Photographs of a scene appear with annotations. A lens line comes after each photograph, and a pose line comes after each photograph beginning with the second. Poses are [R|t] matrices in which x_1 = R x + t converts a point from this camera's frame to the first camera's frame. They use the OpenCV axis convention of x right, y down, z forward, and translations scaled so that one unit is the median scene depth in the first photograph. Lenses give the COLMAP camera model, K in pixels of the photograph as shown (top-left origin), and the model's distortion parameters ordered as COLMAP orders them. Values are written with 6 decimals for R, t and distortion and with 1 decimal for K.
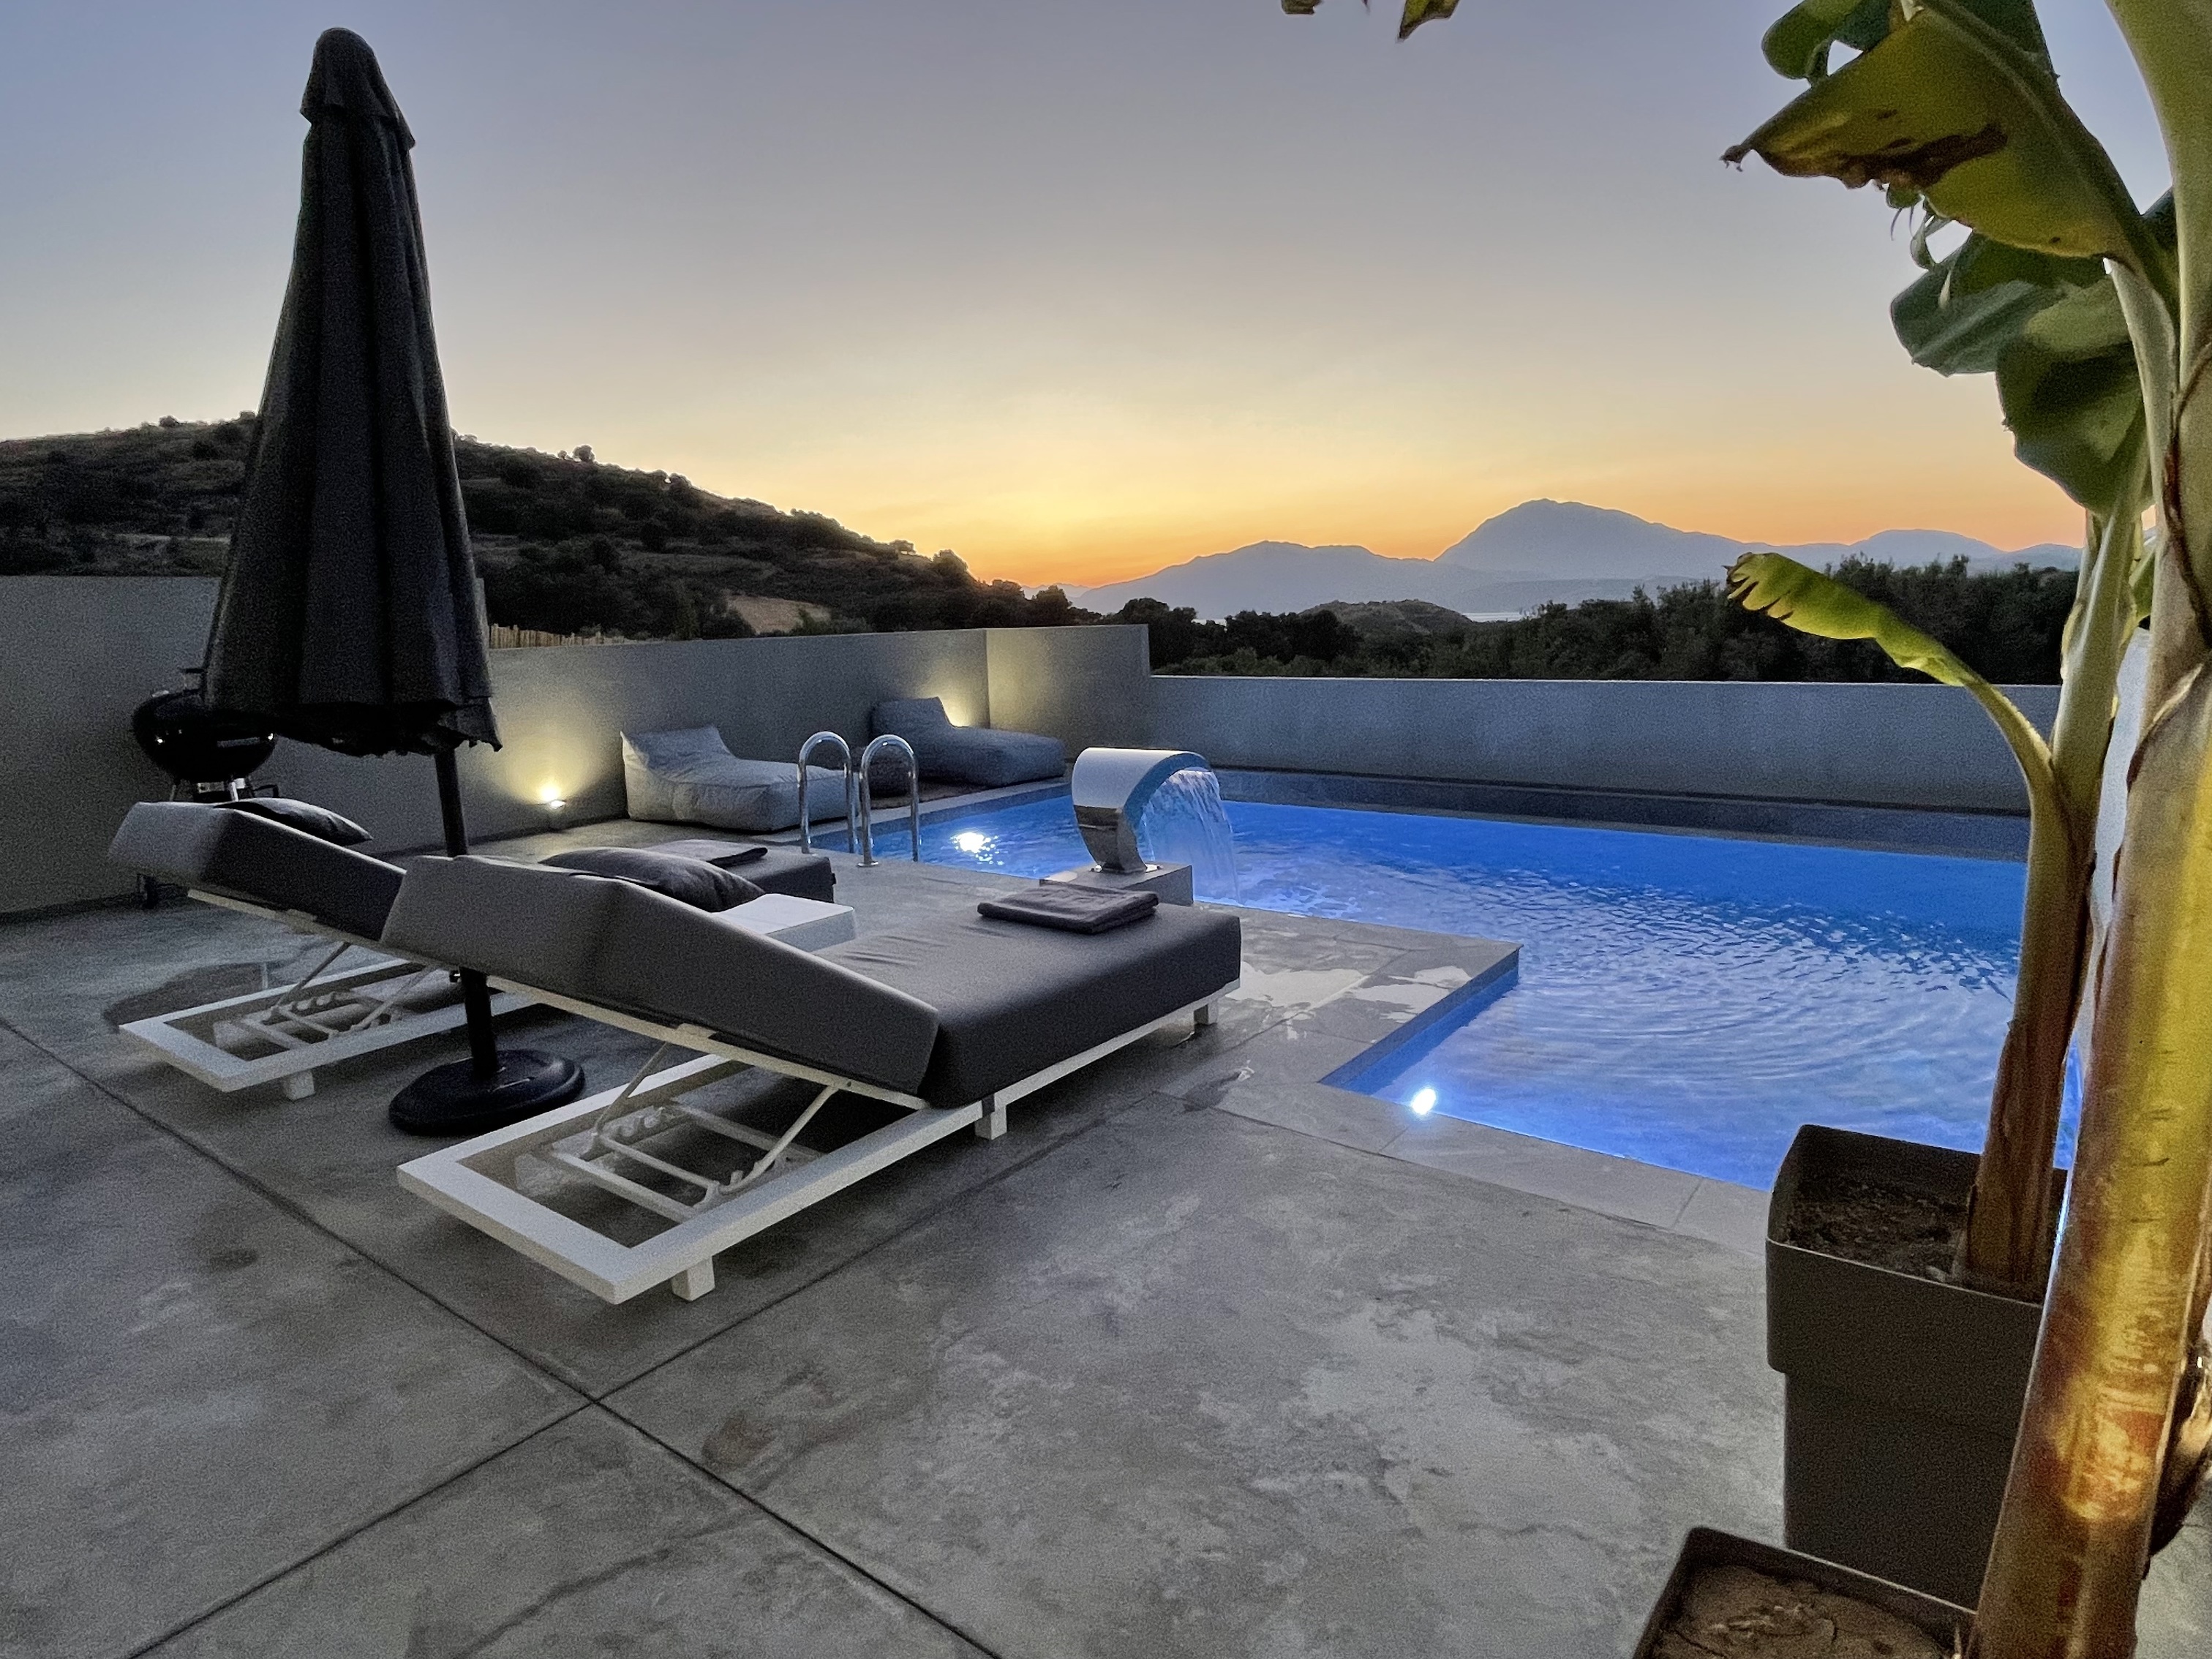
lens RADIAL K [[1215.8, 0, 1106.0], [0, 1215.8, 829.5], [0, 0, 1]] dist [0.005578, 0.000203]
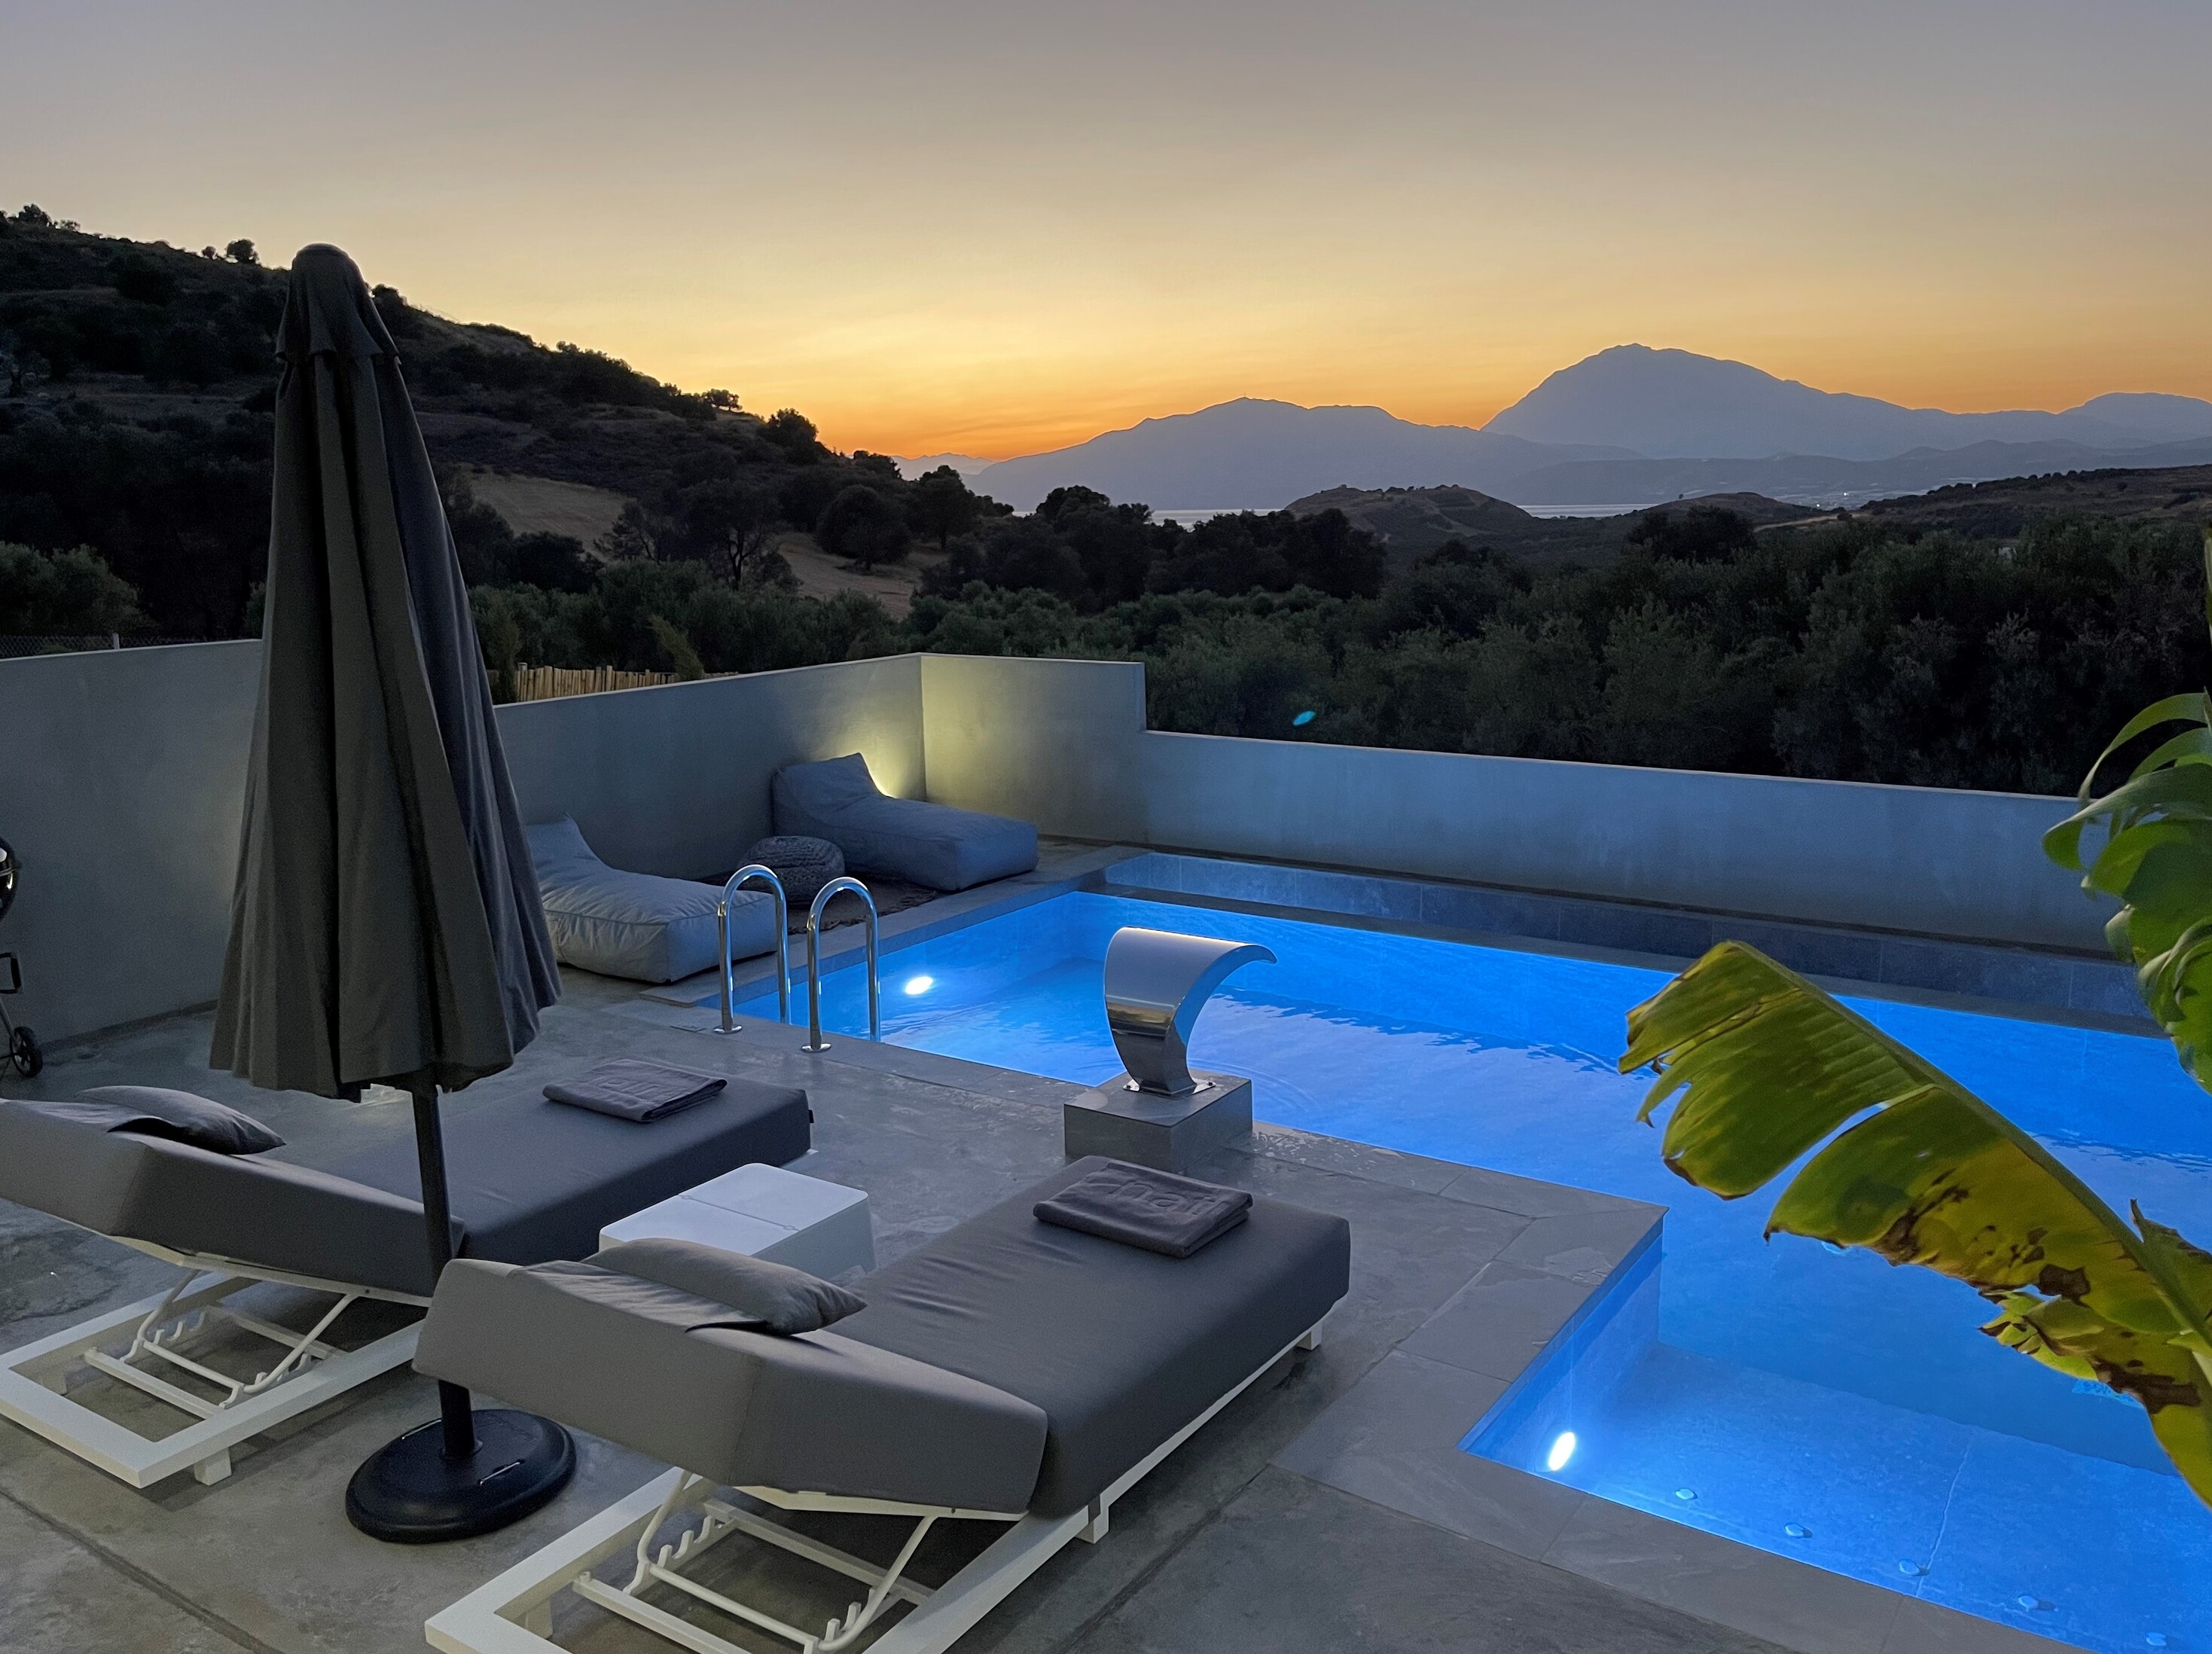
lens RADIAL K [[1745.9, 0, 1106.0], [0, 1745.9, 827.0], [0, 0, 1]] dist [0.034405, -0.009345]
pose [[0.998343, 0.002385, 0.057495, -0.129396], [-0.003562, 0.999786, 0.020369, -0.227852], [-0.057434, -0.020540, 0.998138, -0.191033]]
